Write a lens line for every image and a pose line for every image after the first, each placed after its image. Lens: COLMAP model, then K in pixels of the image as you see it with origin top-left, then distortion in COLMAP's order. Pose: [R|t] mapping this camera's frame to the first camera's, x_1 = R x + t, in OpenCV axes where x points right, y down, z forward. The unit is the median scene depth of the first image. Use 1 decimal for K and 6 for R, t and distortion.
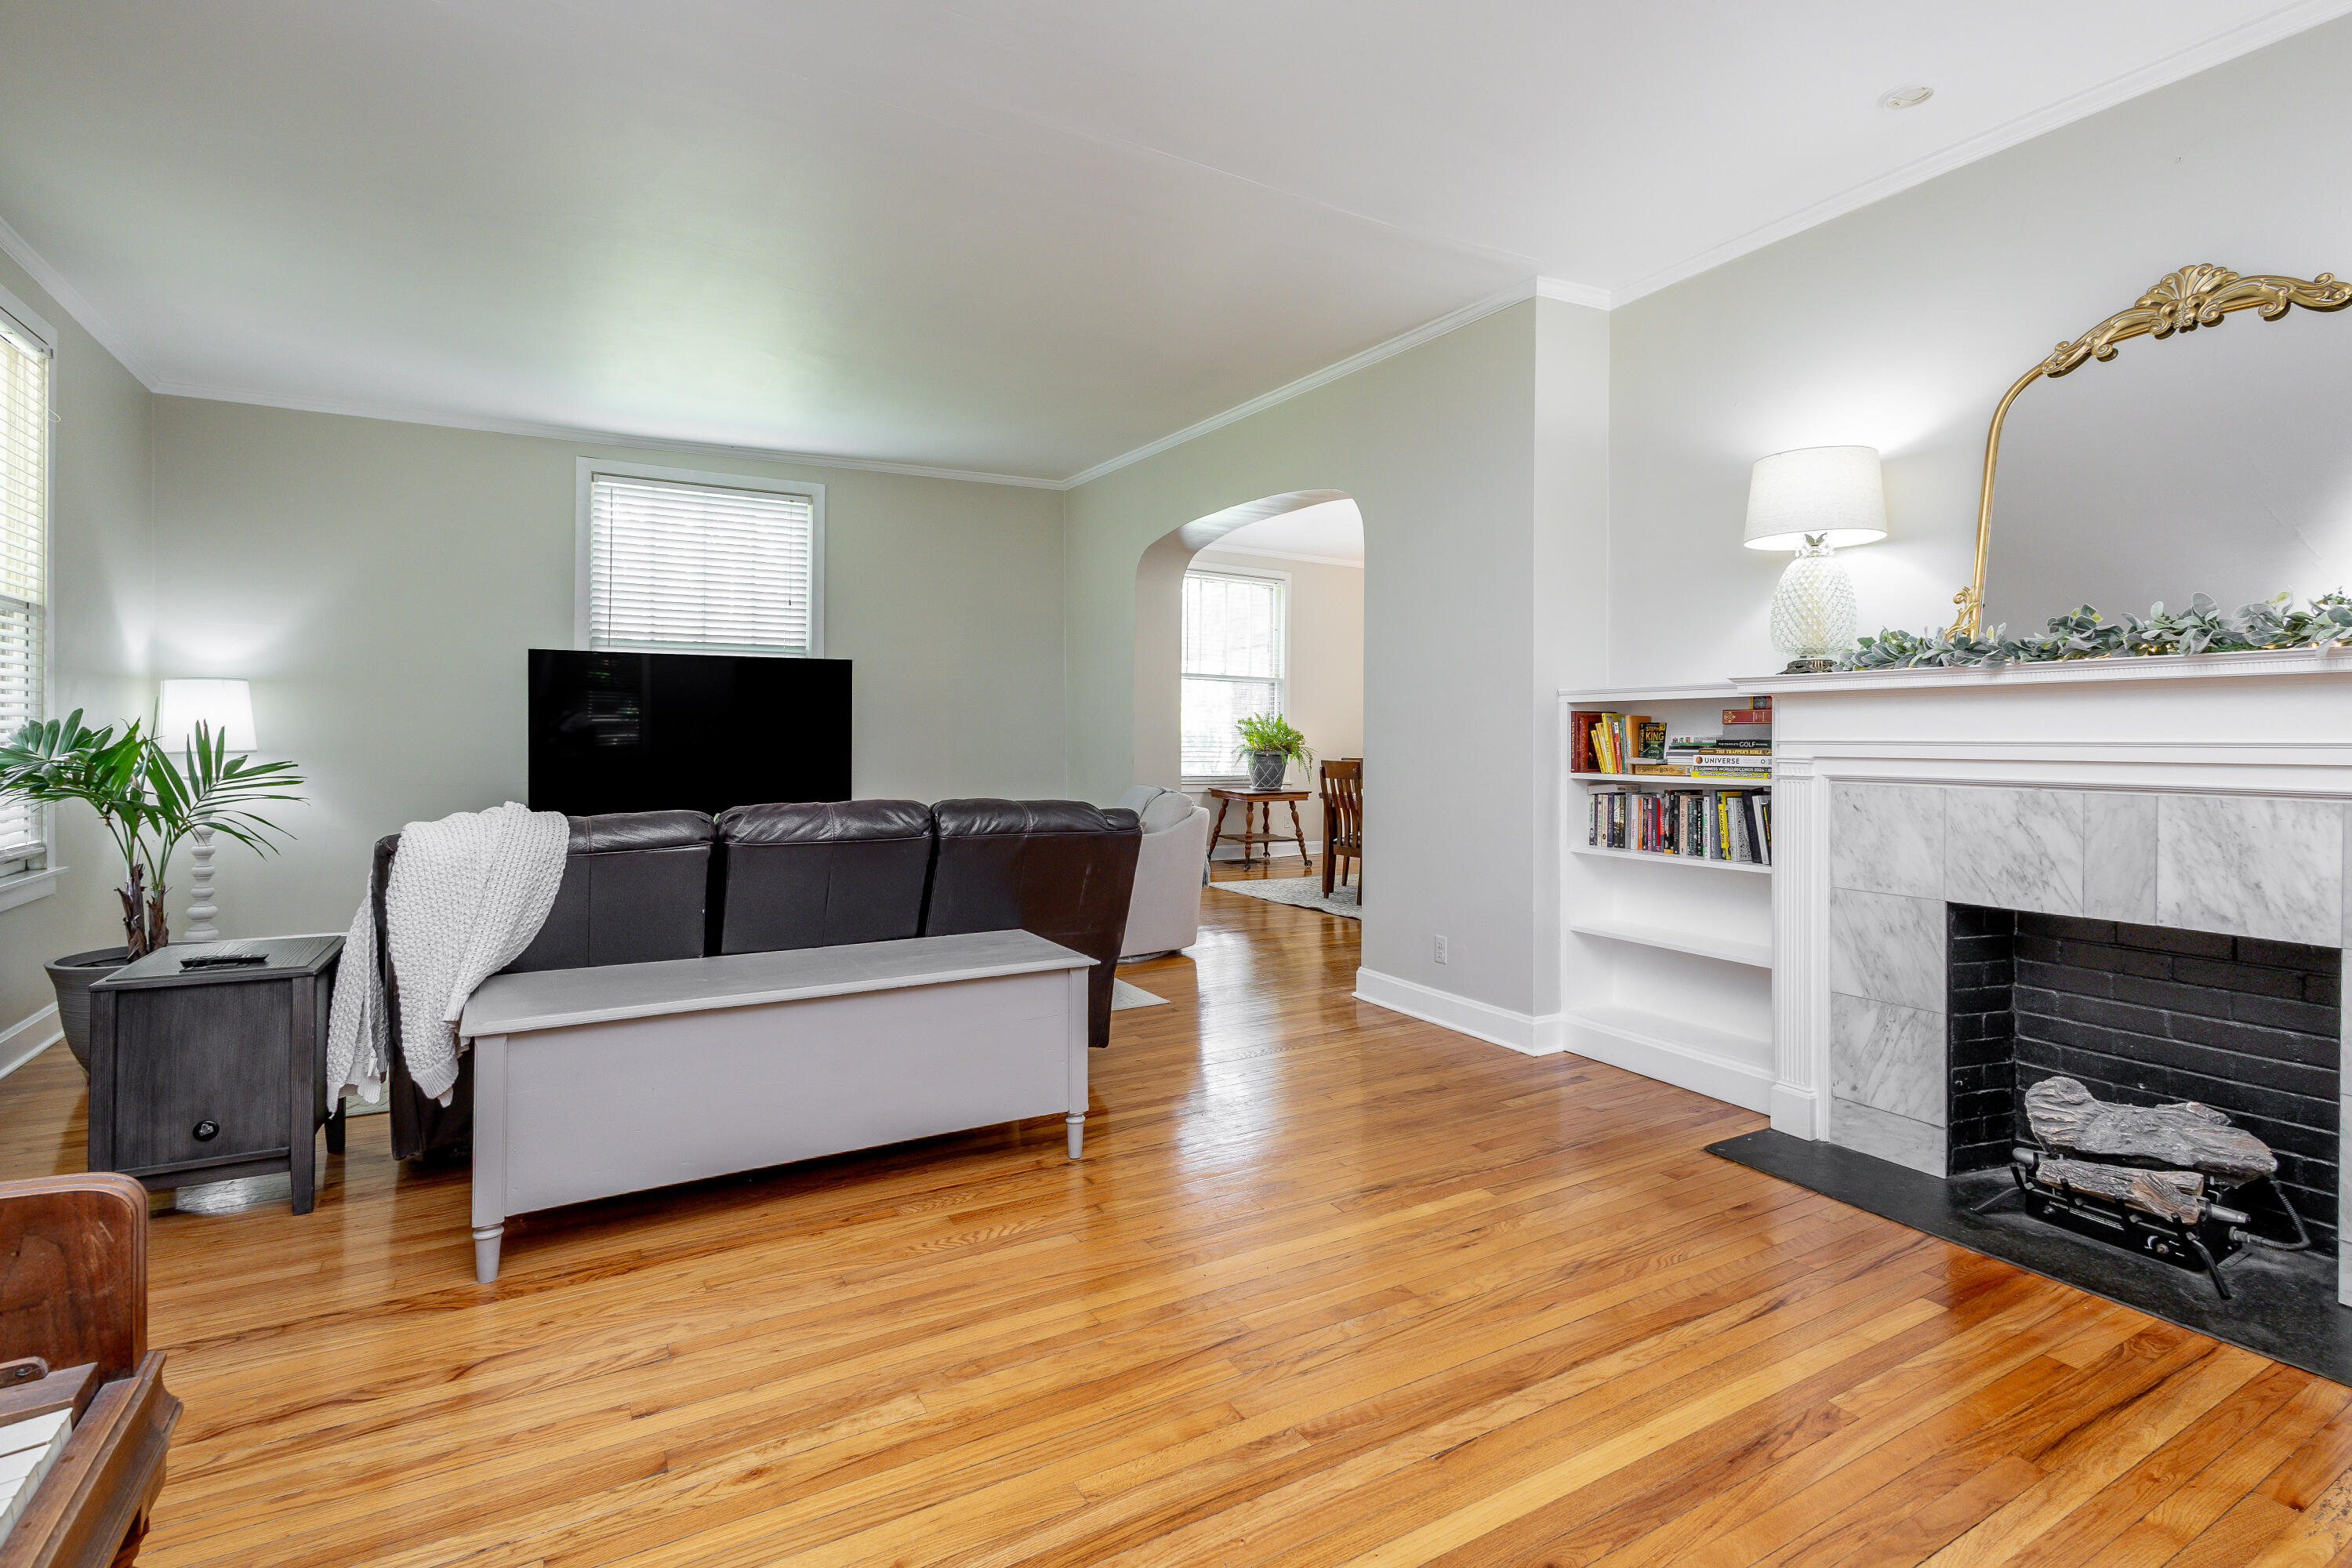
lens RADIAL K [[1131.4, 0, 1170.9], [0, 1131.4, 726.3], [0, 0, 1]] dist [-0.005241, 0.000642]
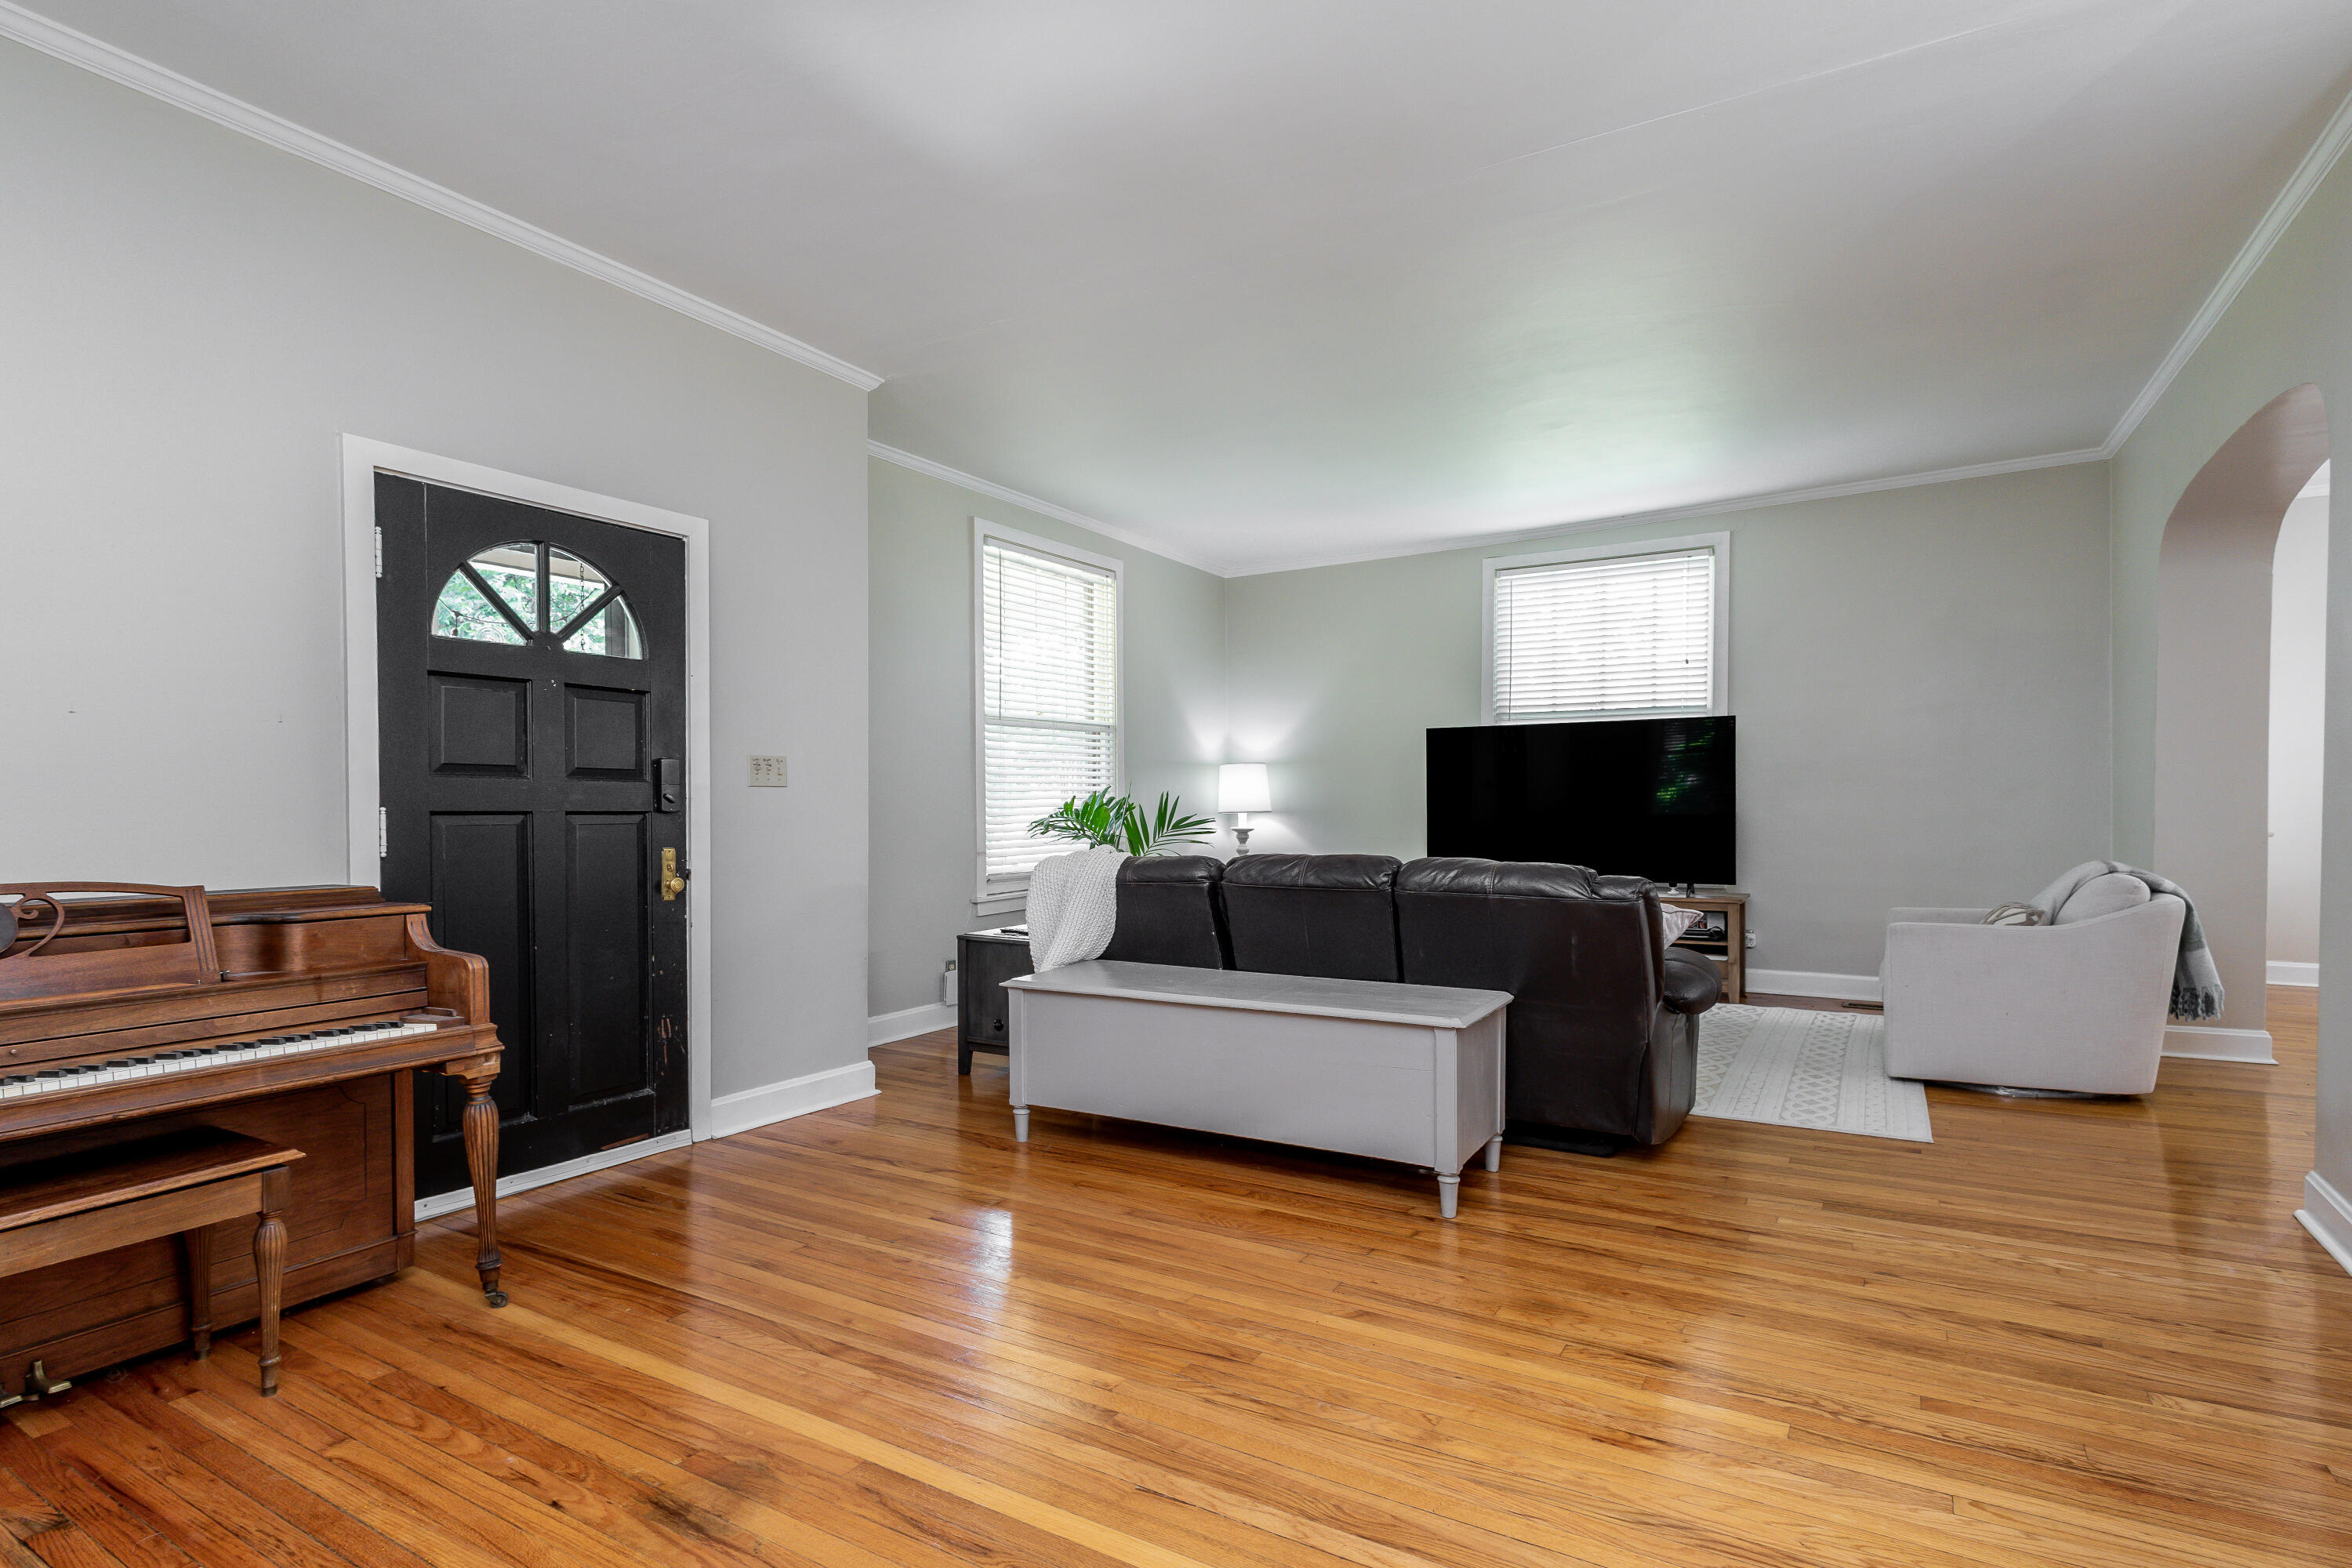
lens RADIAL K [[1131.4, 0, 1178.7], [0, 1131.4, 801.0], [0, 0, 1]] dist [-0.005241, 0.000642]
pose [[0.492420, -0.008547, -0.870316, 0.360840], [0.016161, 0.999869, -0.000675, 0.005850], [0.870208, -0.013733, 0.492493, 0.165467]]
